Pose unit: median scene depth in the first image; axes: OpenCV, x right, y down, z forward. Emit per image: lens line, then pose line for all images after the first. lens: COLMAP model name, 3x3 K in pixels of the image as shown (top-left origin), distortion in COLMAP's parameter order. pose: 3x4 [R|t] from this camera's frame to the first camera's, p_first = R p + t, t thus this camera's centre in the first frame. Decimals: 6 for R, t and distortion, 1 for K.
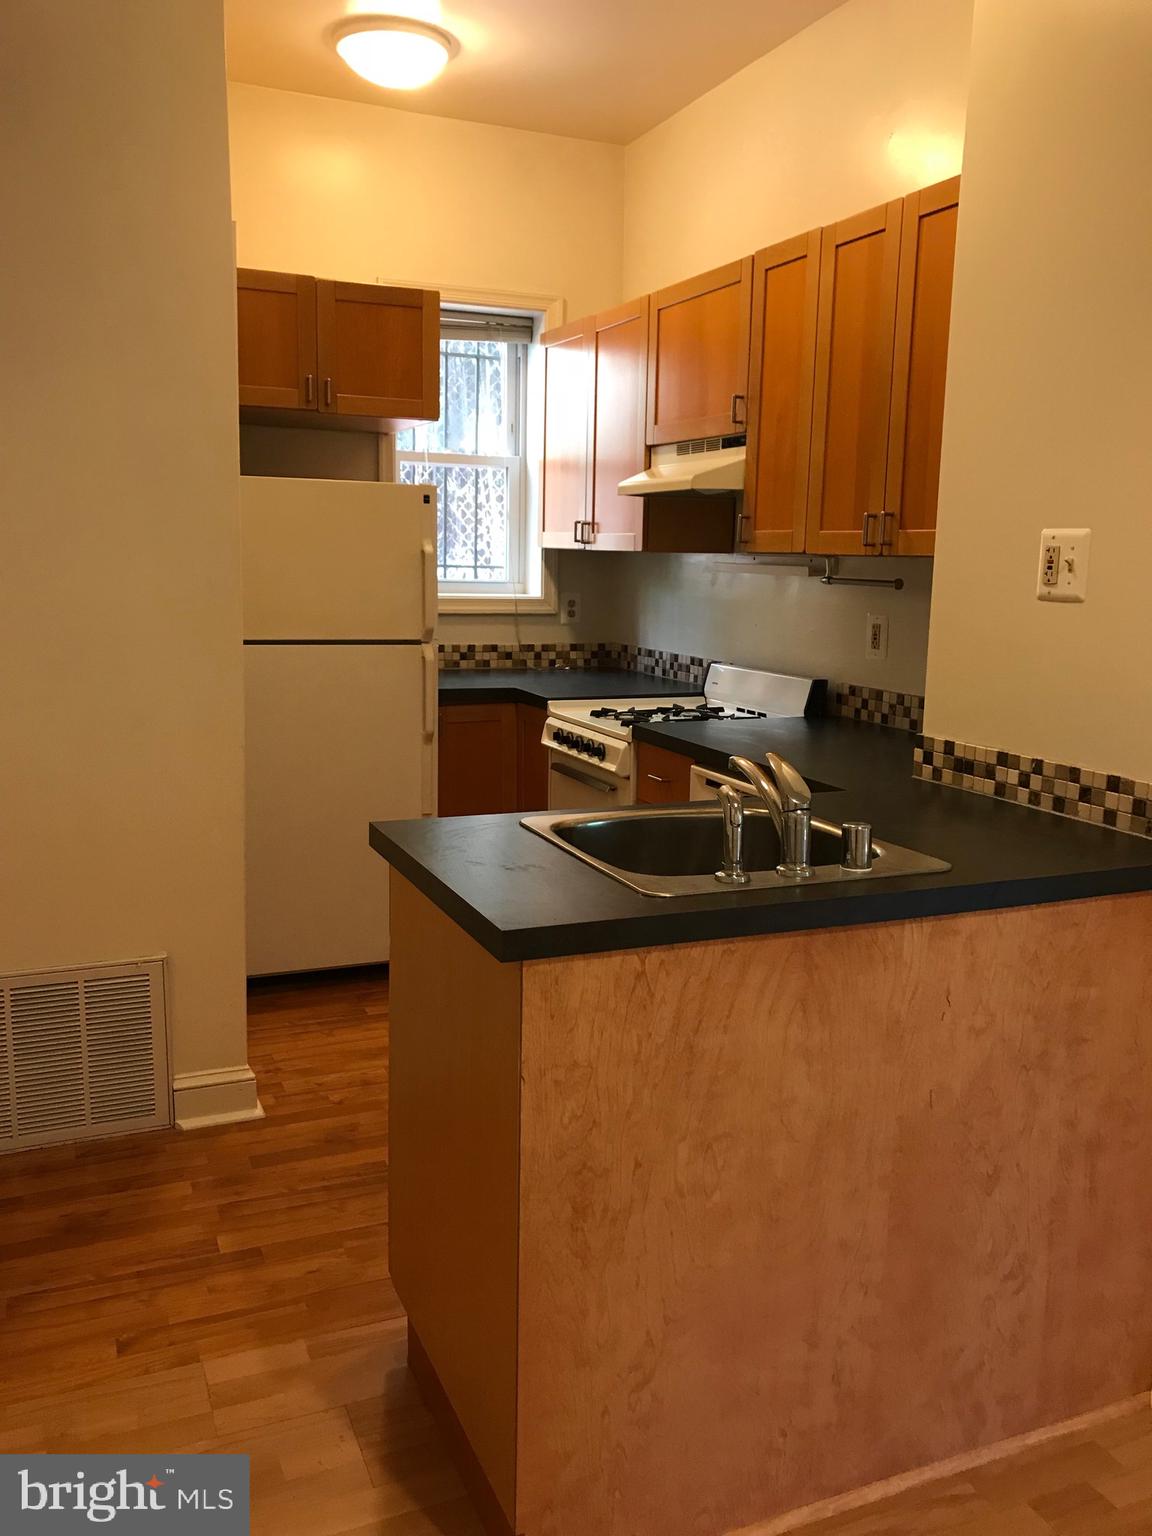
lens RADIAL K [[1233.3, 0, 576.0], [0, 1233.3, 768.0], [0, 0, 1]] dist [0.019991, -0.004914]
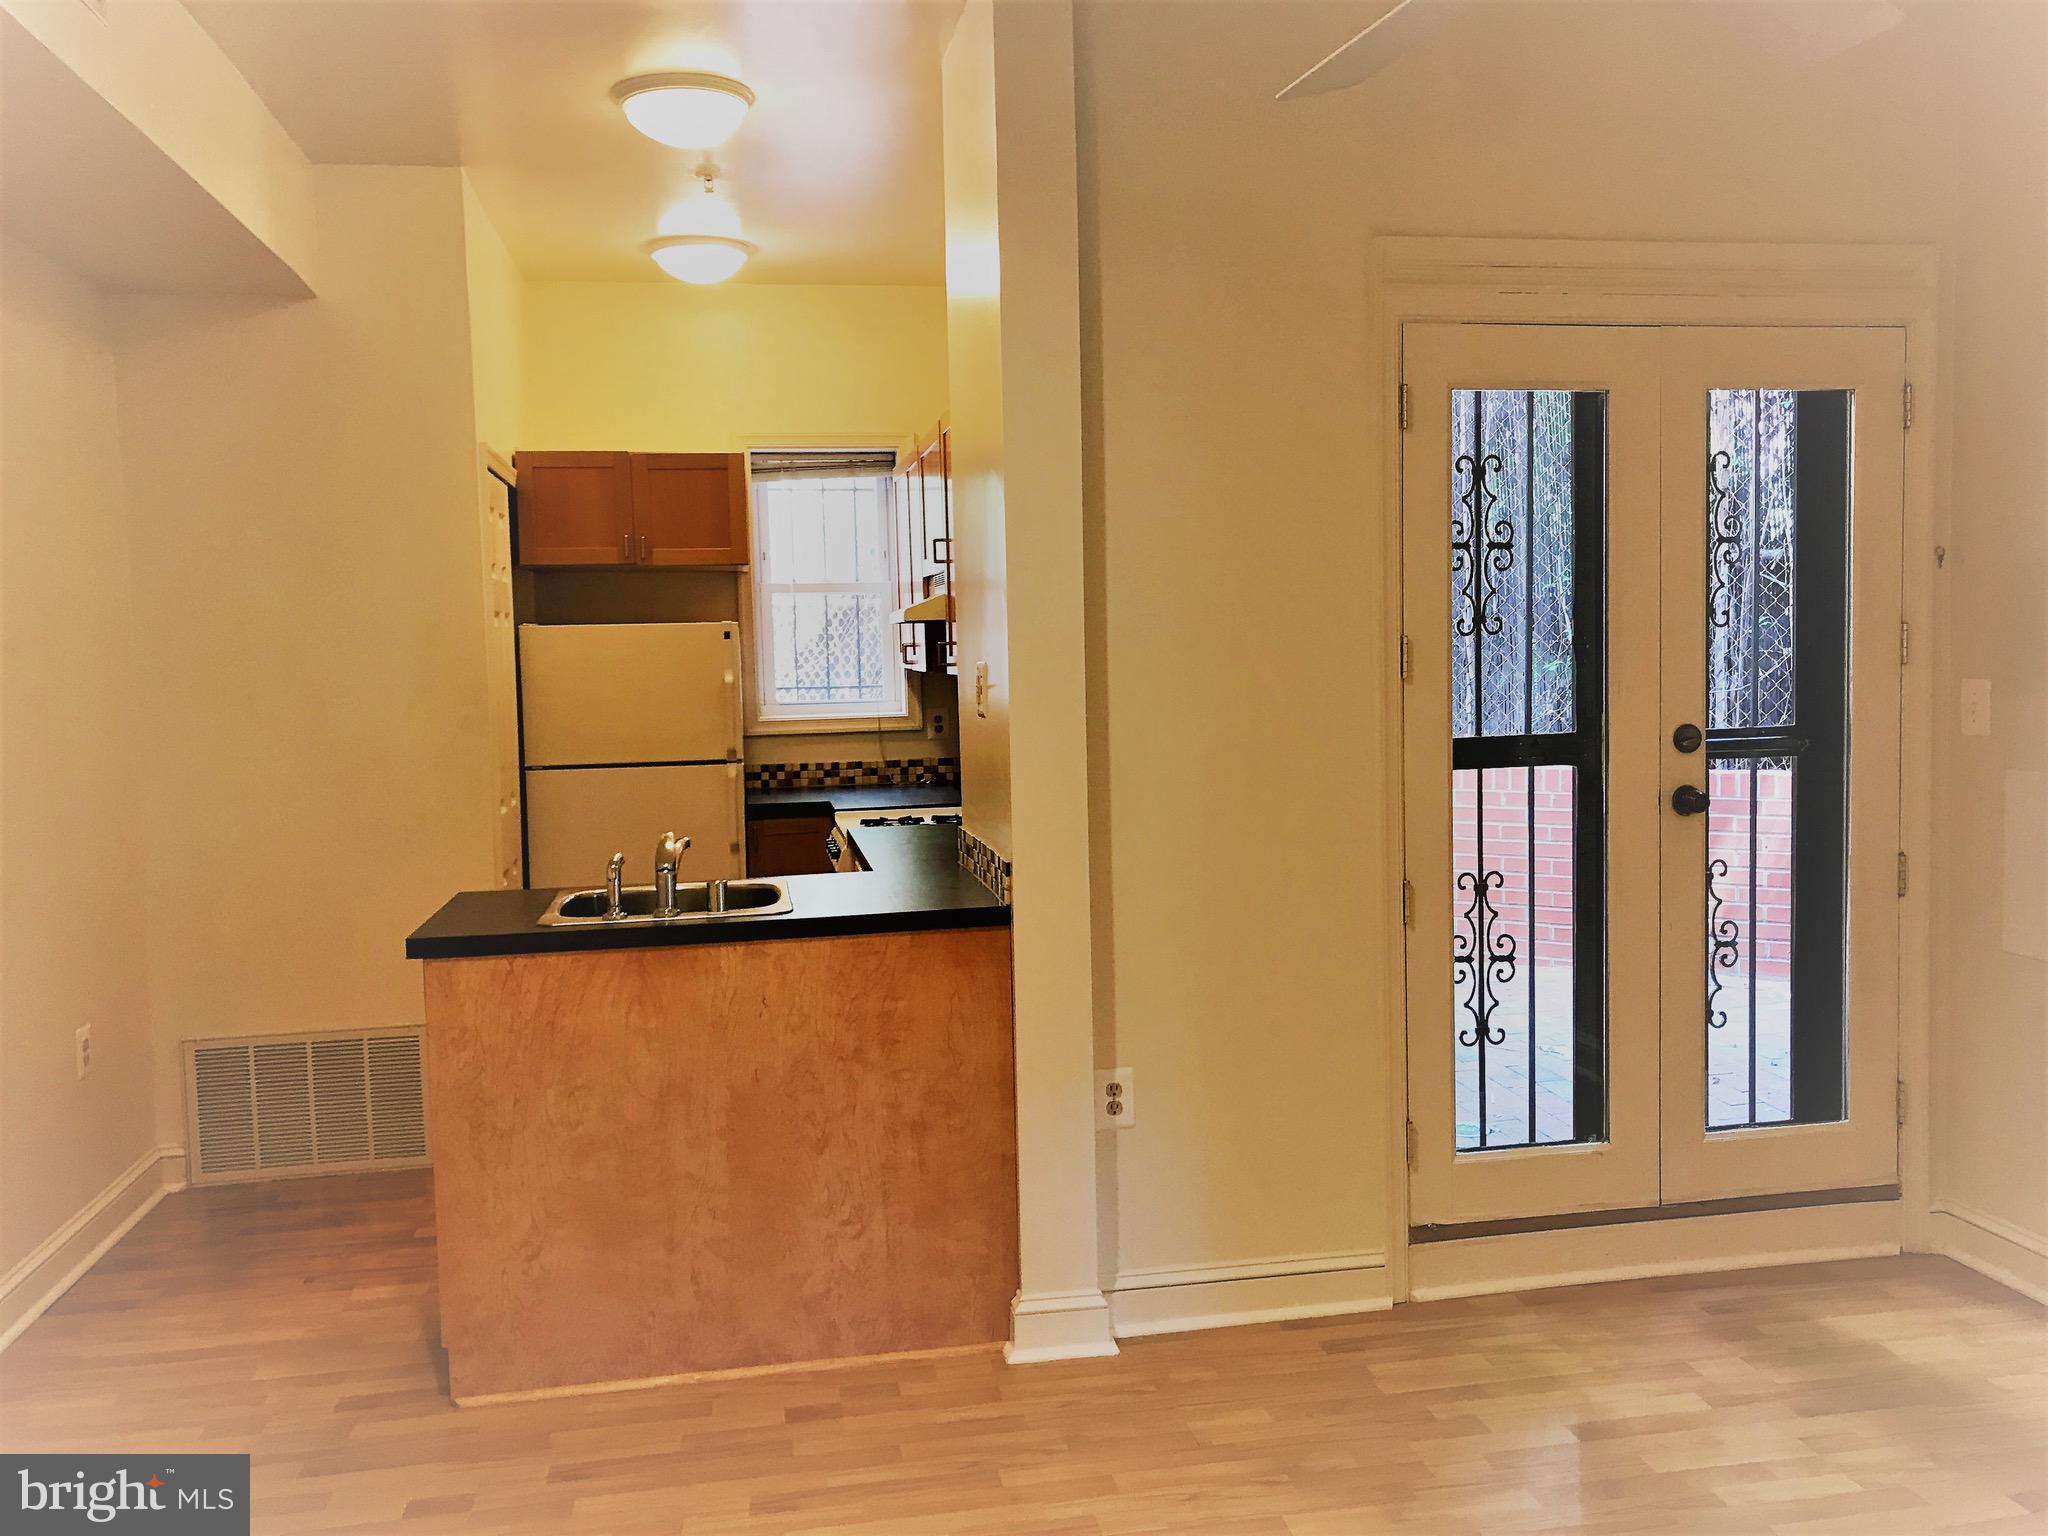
lens RADIAL K [[1647.3, 0, 1024.0], [0, 1647.3, 768.0], [0, 0, 1]] dist [0.107146, -0.284474]
pose [[0.969771, -0.030106, -0.242154, 0.972565], [0.006737, 0.995285, -0.096759, 0.096430], [0.243926, 0.092202, 0.965401, -0.720336]]
